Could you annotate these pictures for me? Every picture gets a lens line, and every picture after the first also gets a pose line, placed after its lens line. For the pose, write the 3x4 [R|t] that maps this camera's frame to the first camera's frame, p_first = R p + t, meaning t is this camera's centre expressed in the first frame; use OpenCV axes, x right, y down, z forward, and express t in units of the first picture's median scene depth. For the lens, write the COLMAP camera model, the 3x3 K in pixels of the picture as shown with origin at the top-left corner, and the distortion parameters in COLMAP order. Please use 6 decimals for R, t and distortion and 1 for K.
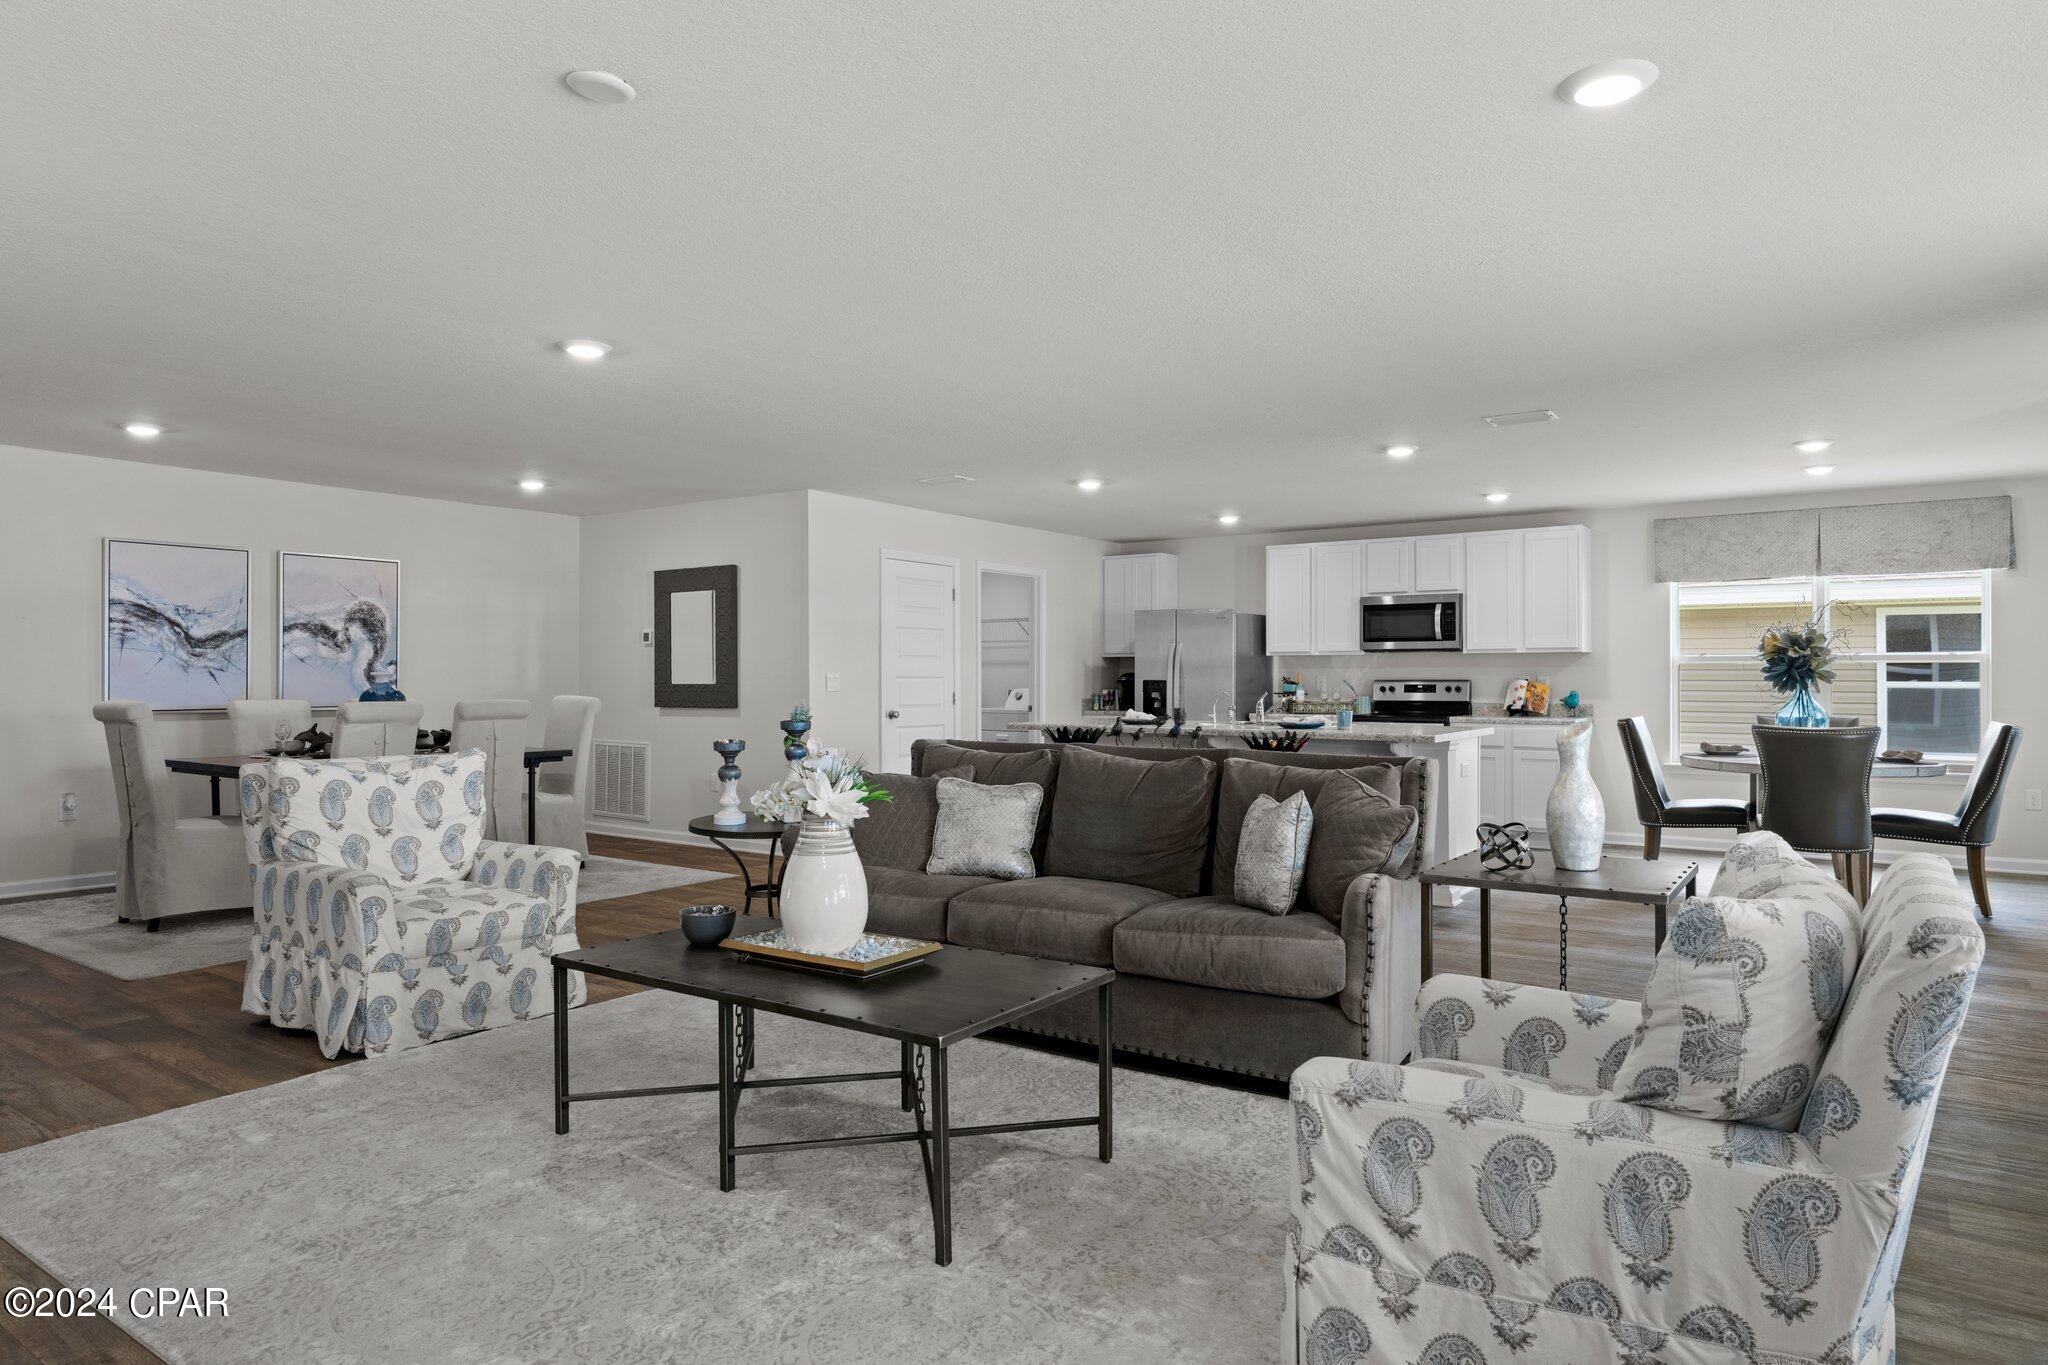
lens RADIAL K [[1298.2, 0, 1024.3], [0, 1298.2, 684.5], [0, 0, 1]] dist [-0.003100, 0.000483]
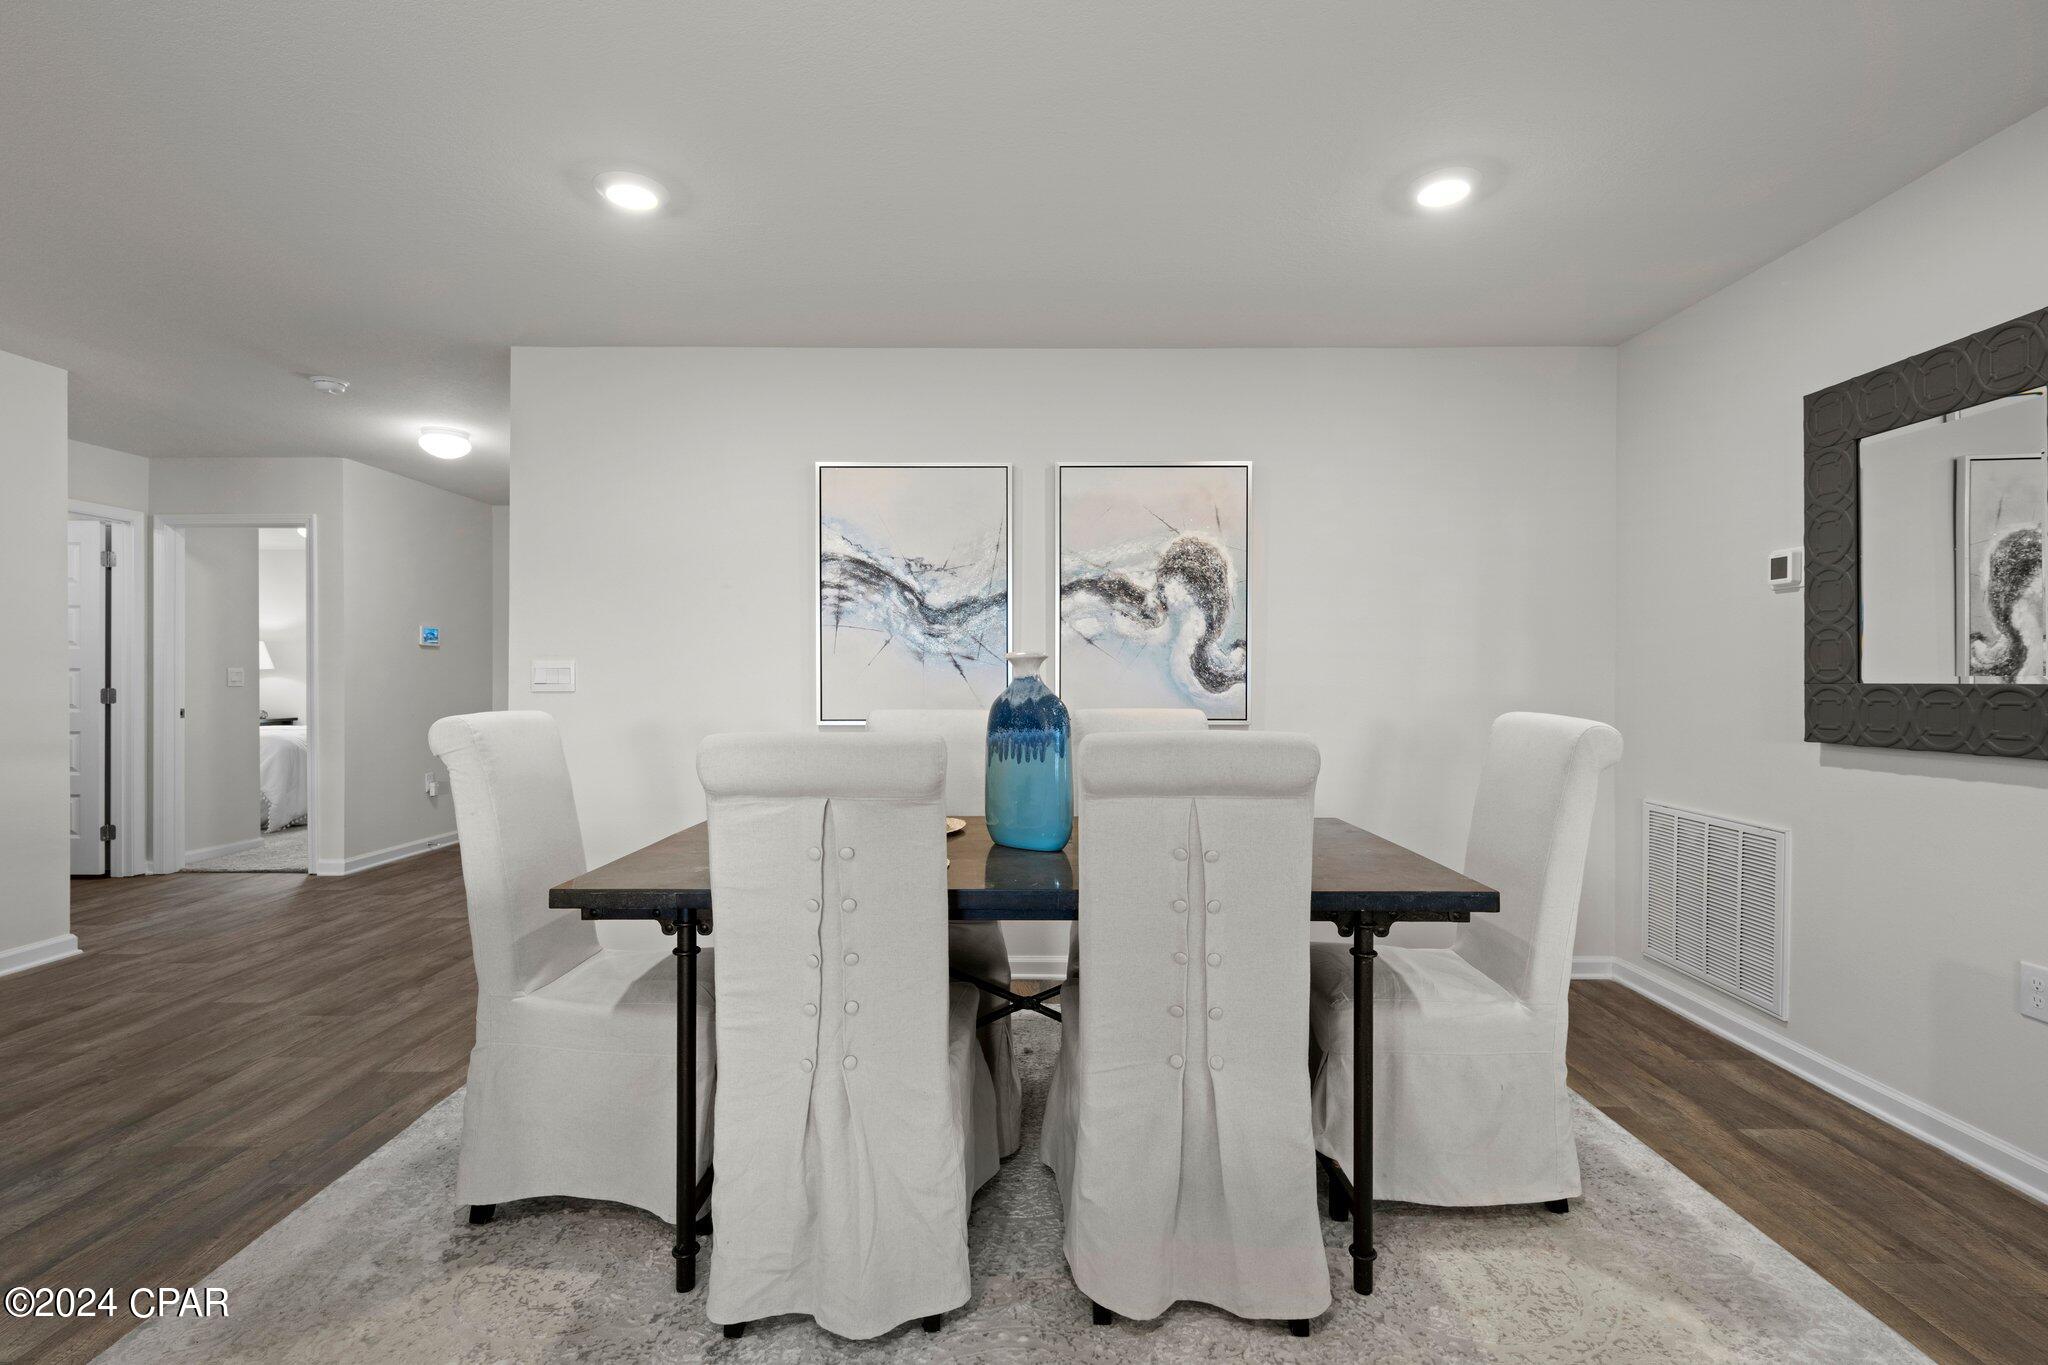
lens RADIAL K [[980.3, 0, 1020.5], [0, 980.3, 679.6], [0, 0, 1]] dist [-0.004931, -0.000717]
pose [[0.594119, 0.001894, -0.804375, -0.187273], [-0.004715, 0.999988, -0.001127, -0.000097], [0.804363, 0.004462, 0.594121, 0.630444]]
